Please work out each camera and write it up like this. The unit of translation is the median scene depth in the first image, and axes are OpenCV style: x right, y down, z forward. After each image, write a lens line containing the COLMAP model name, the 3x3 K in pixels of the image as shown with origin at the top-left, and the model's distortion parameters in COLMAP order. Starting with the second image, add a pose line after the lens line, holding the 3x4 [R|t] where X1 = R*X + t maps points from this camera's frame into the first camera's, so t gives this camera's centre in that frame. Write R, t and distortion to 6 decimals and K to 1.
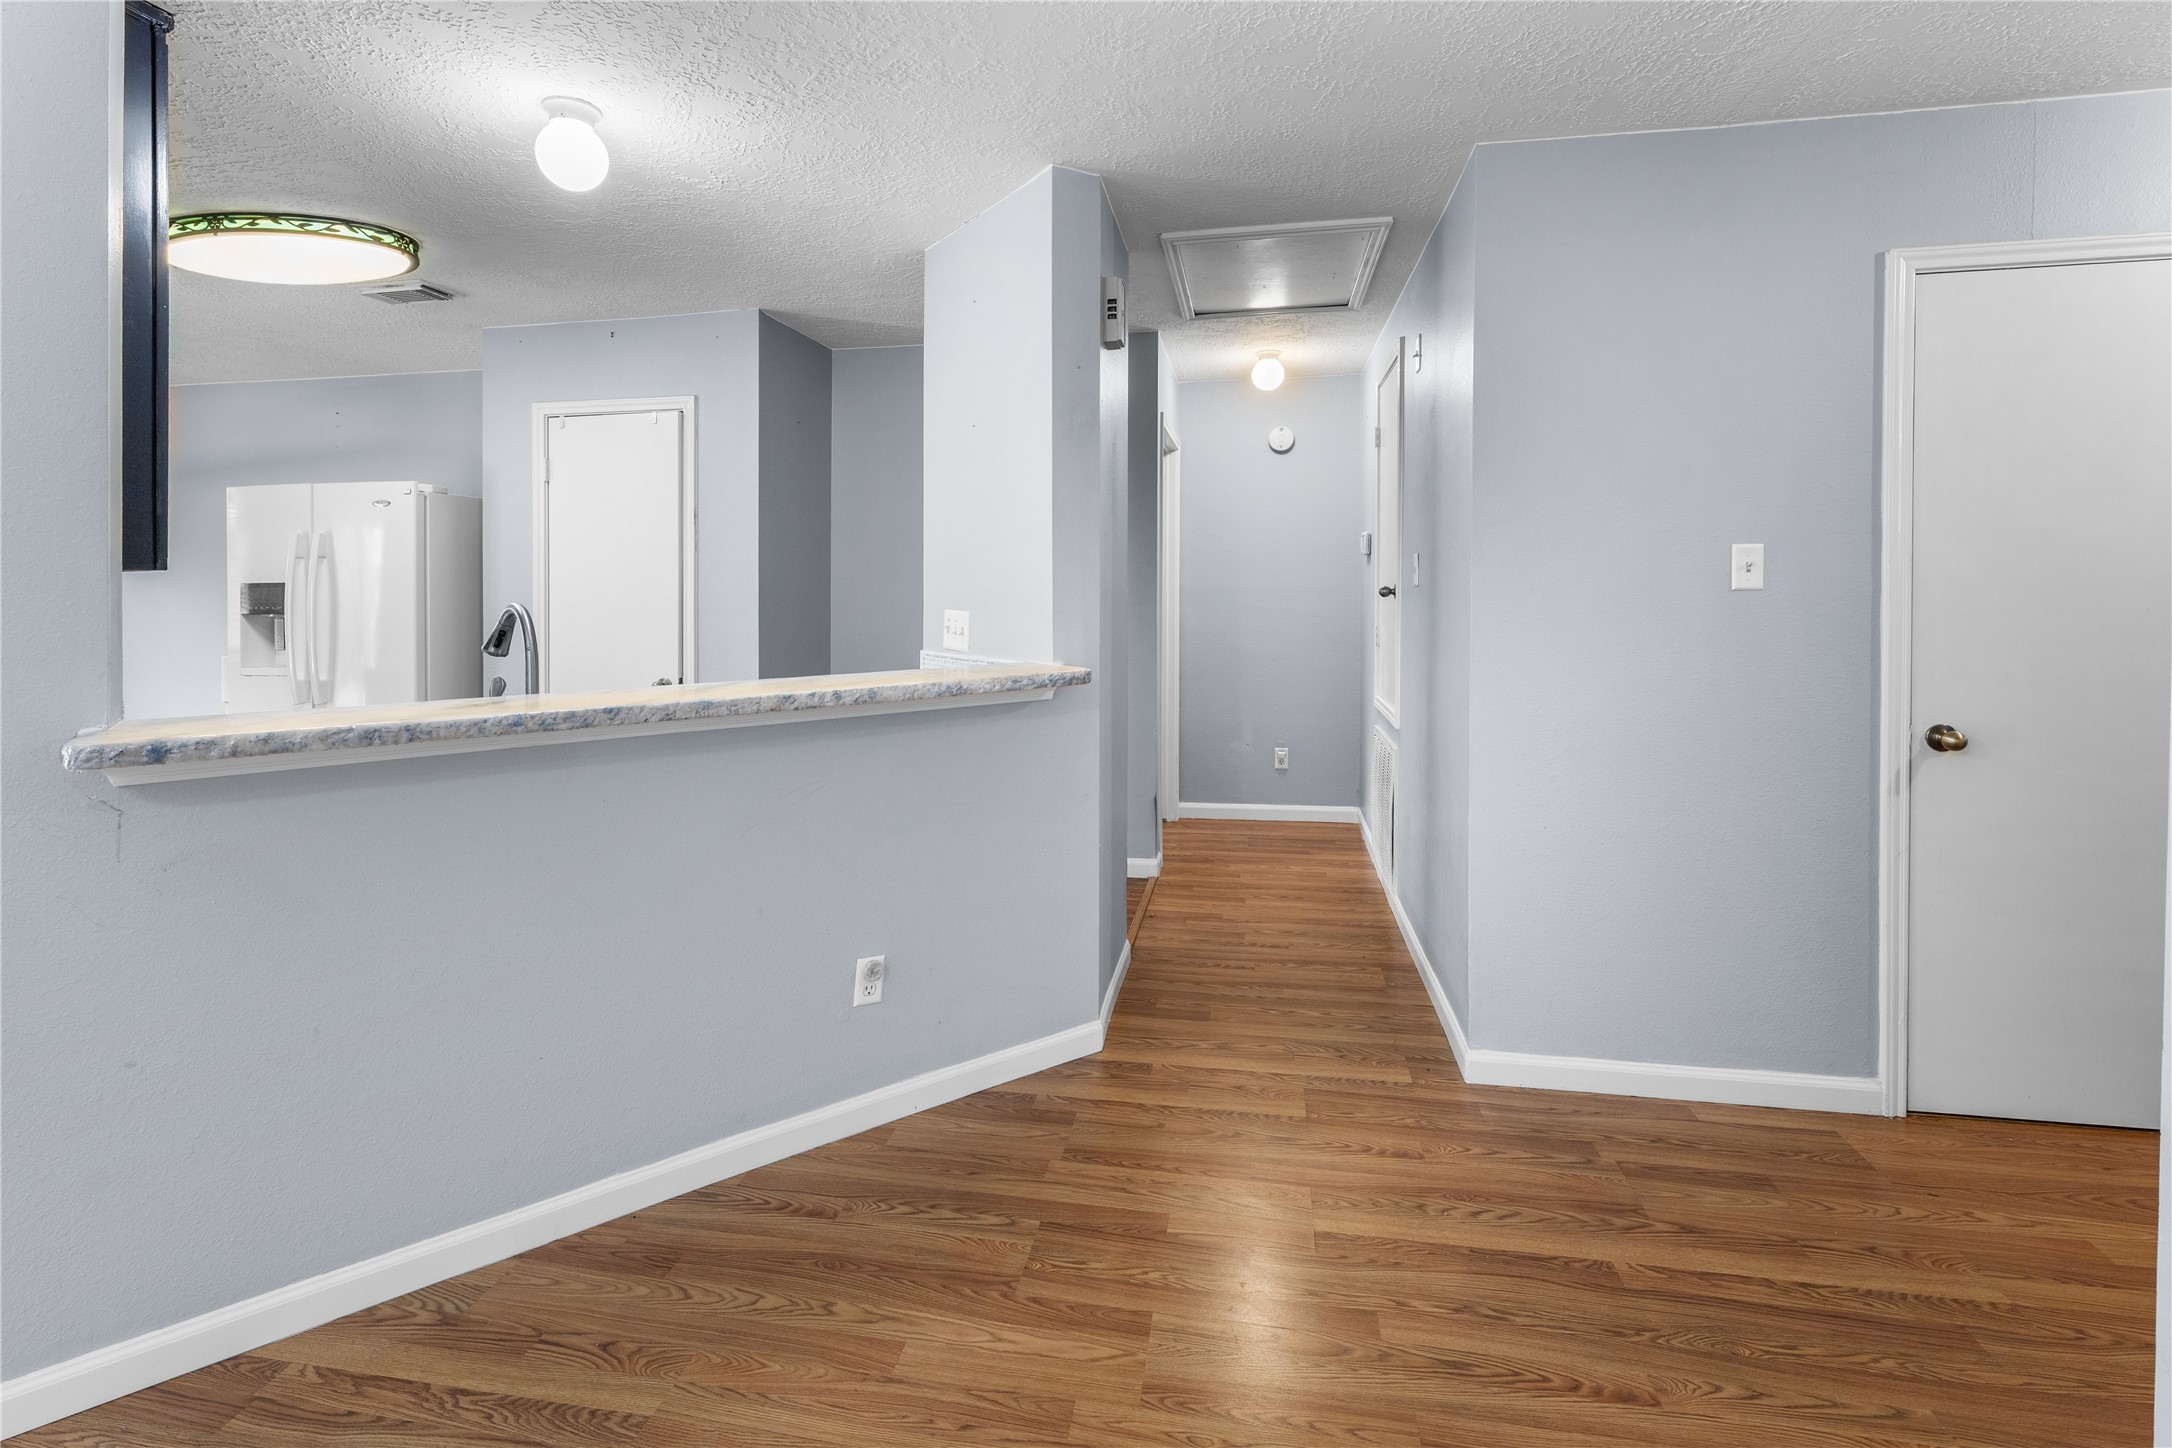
lens RADIAL K [[973.6, 0, 1105.3], [0, 973.6, 589.8], [0, 0, 1]] dist [-0.003536, 0.001165]
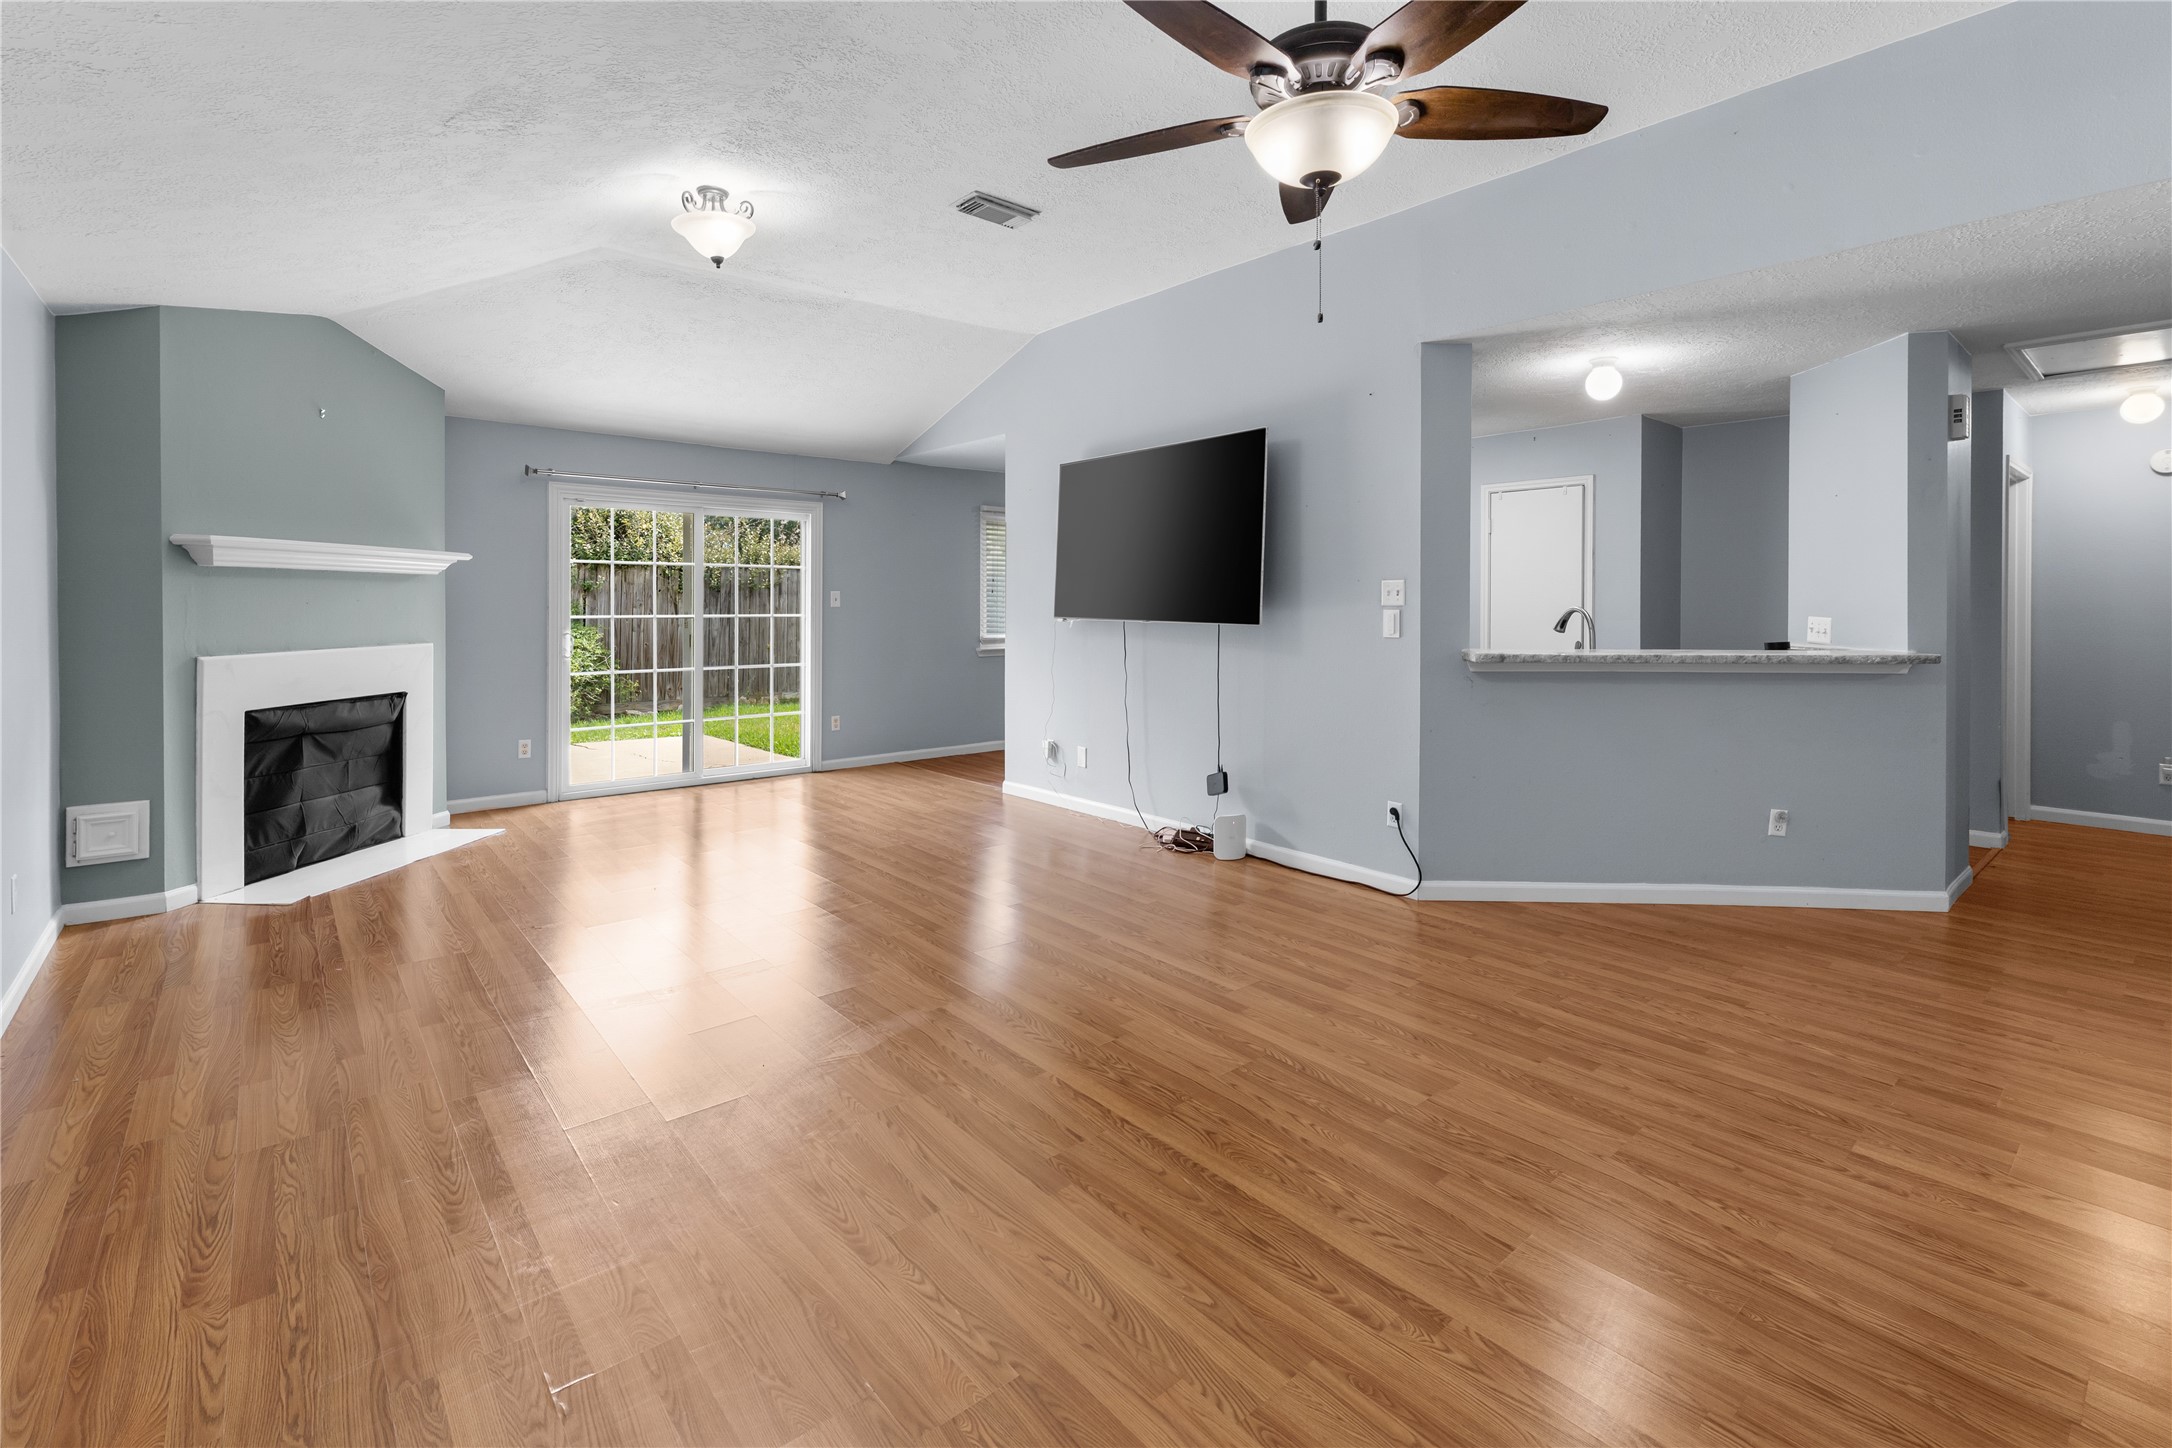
lens RADIAL K [[973.6, 0, 1105.3], [0, 973.6, 589.8], [0, 0, 1]] dist [-0.003536, 0.001165]
pose [[0.767407, 0.003022, -0.641153, -0.046656], [-0.011666, 0.999889, -0.009250, 0.008114], [0.641054, 0.014578, 0.767357, -1.098771]]
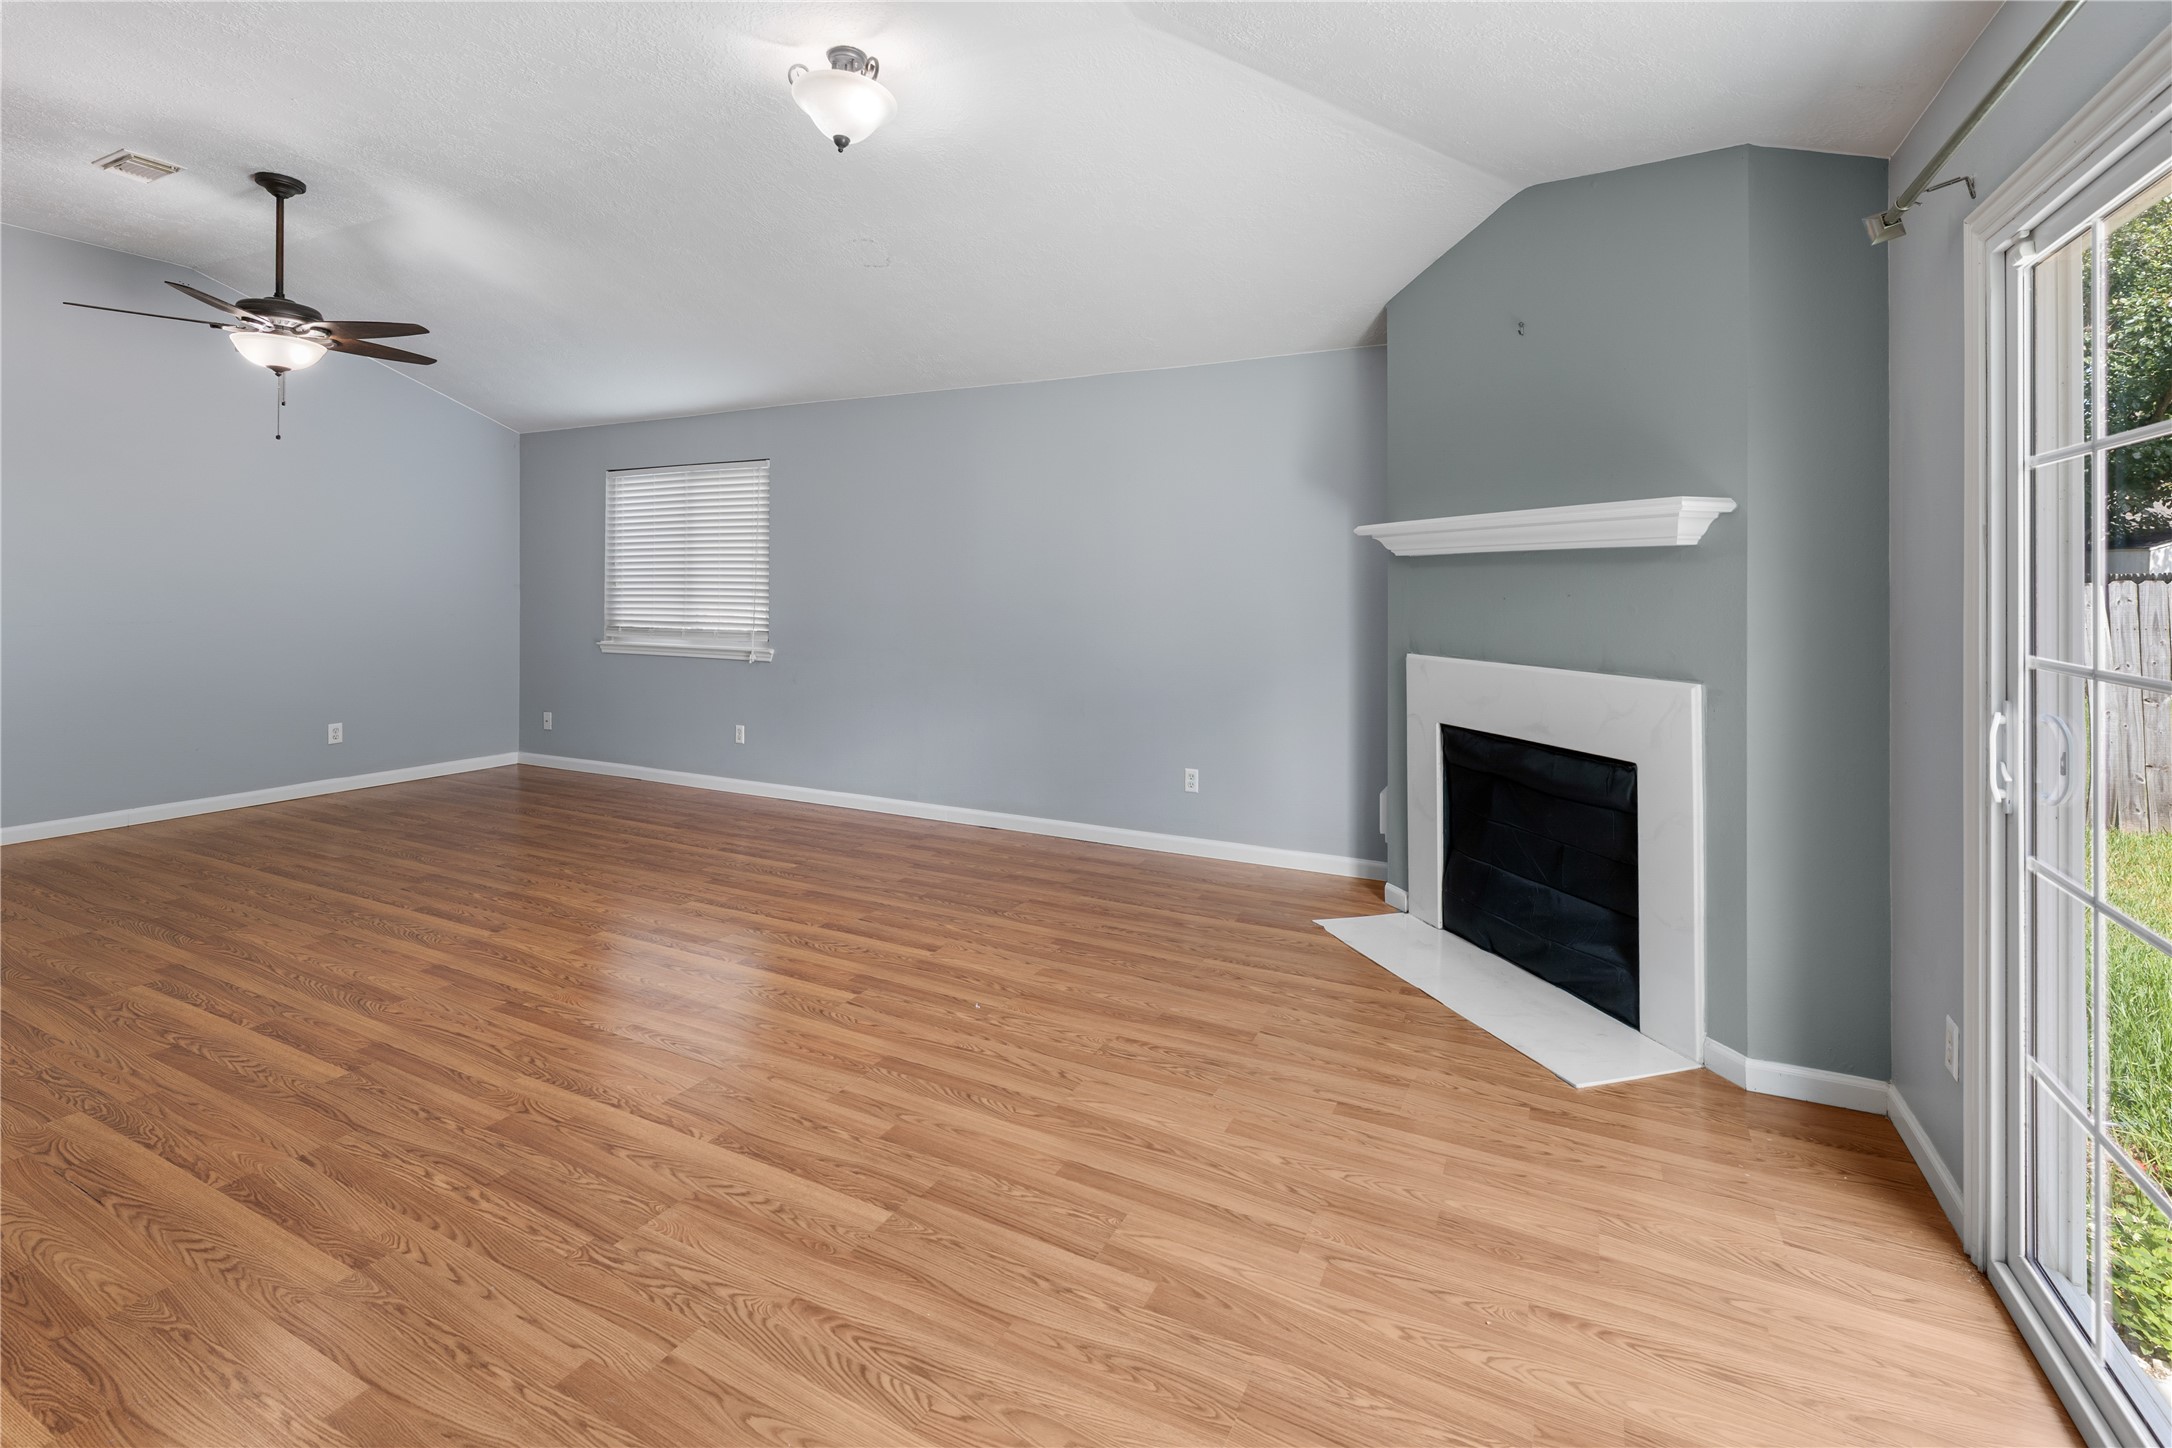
lens RADIAL K [[987.2, 0, 1085.1], [0, 987.2, 587.0], [0, 0, 1]] dist [-0.001280, -0.000423]
pose [[-0.949419, -0.002258, 0.314005, -2.297129], [-0.002663, 0.999996, -0.000861, 0.021534], [-0.314001, -0.001653, -0.949421, 0.849526]]
